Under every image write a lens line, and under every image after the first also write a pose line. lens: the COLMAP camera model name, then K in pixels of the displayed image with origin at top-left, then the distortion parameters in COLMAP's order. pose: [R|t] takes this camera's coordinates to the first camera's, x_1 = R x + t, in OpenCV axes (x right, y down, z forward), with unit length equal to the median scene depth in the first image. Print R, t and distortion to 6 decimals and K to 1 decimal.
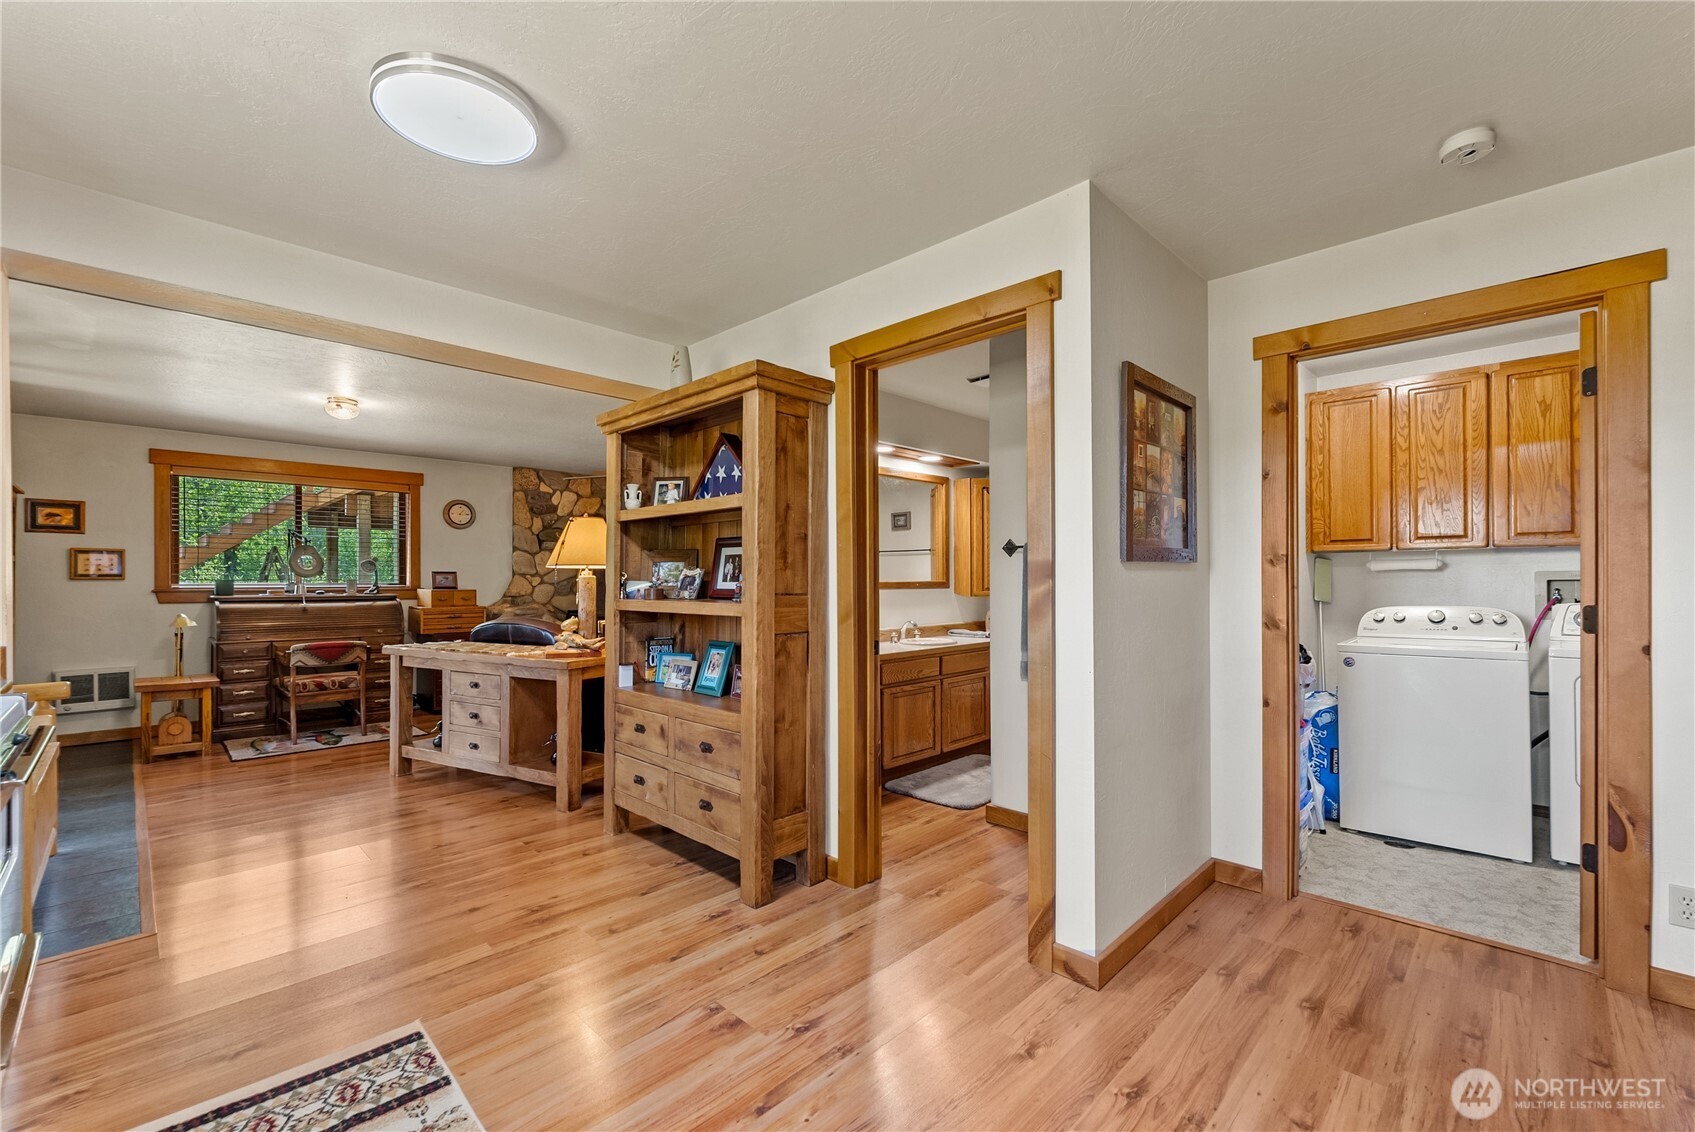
lens RADIAL K [[699.3, 0, 853.7], [0, 699.3, 575.8], [0, 0, 1]] dist [0.000688, -0.000175]
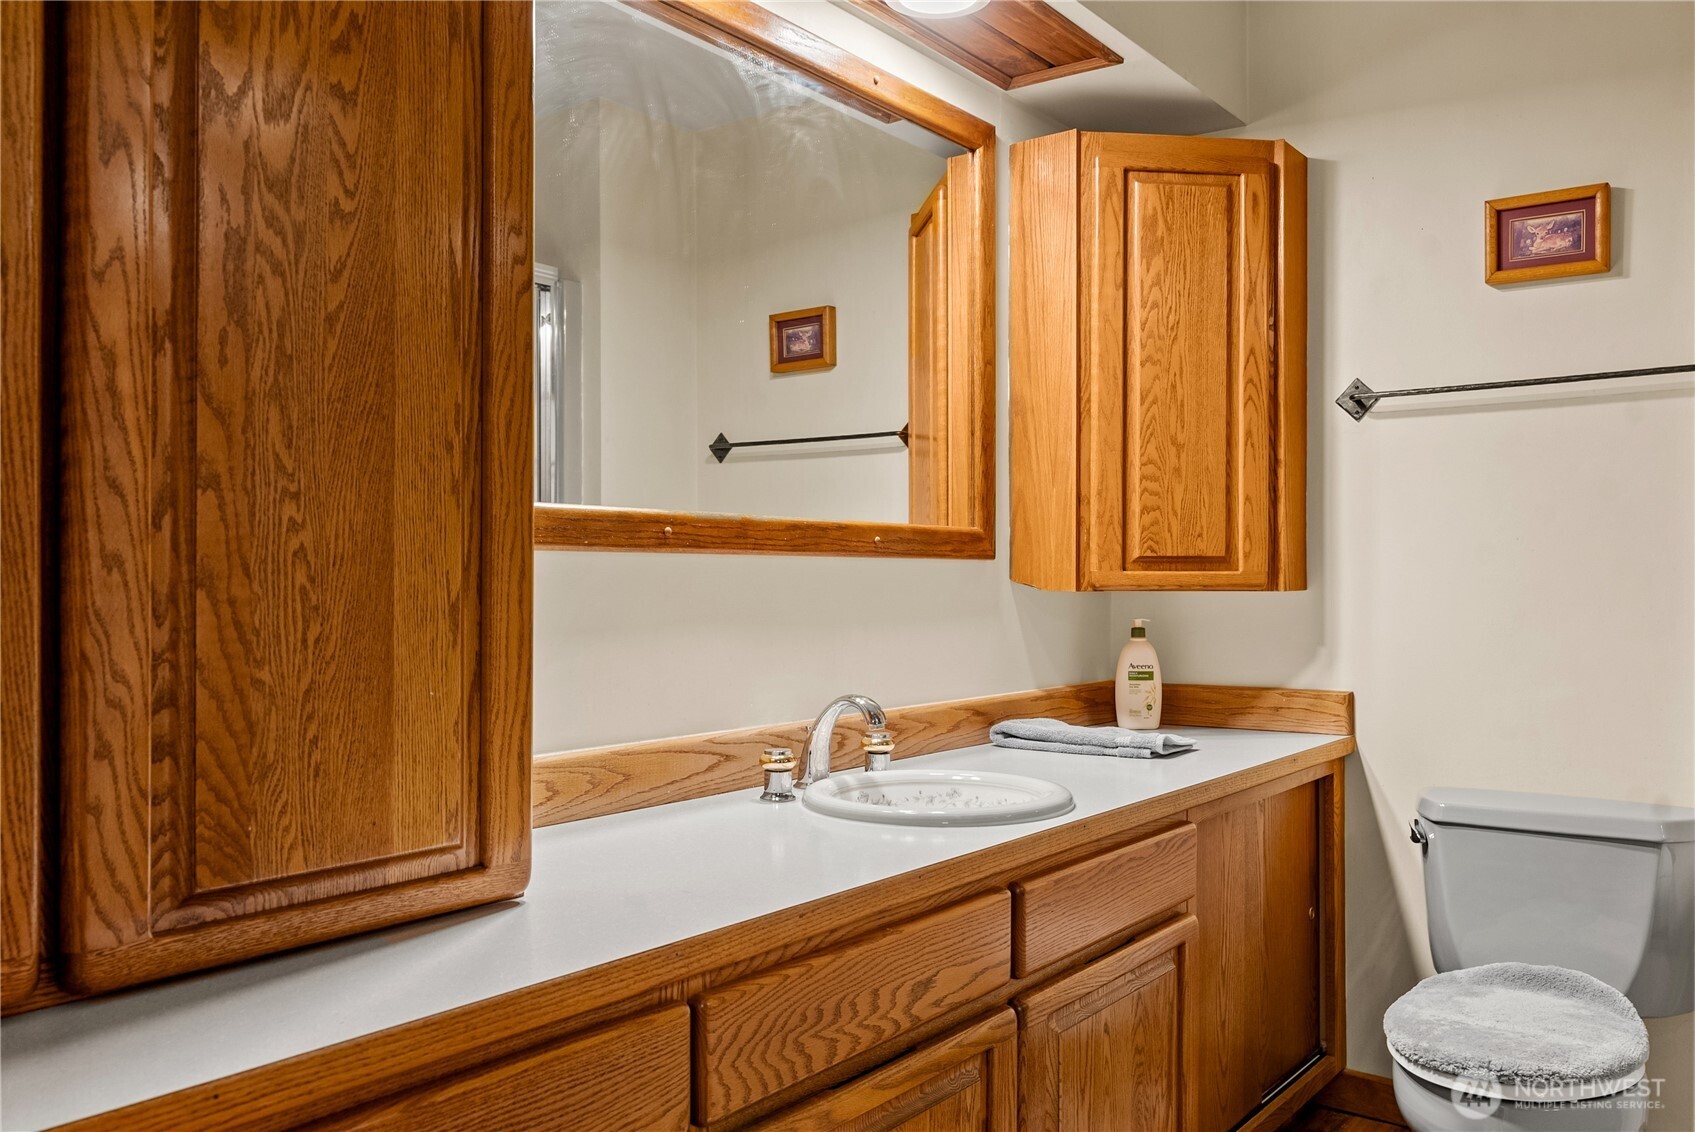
lens RADIAL K [[1366.1, 0, 849.4], [0, 1366.1, 572.8], [0, 0, 1]] dist [-0.001124, -0.000102]
pose [[0.993606, 0.007777, 0.112631, 0.028003], [-0.007590, 0.999969, -0.002090, 0.024621], [-0.112644, 0.001221, 0.993635, 0.510823]]
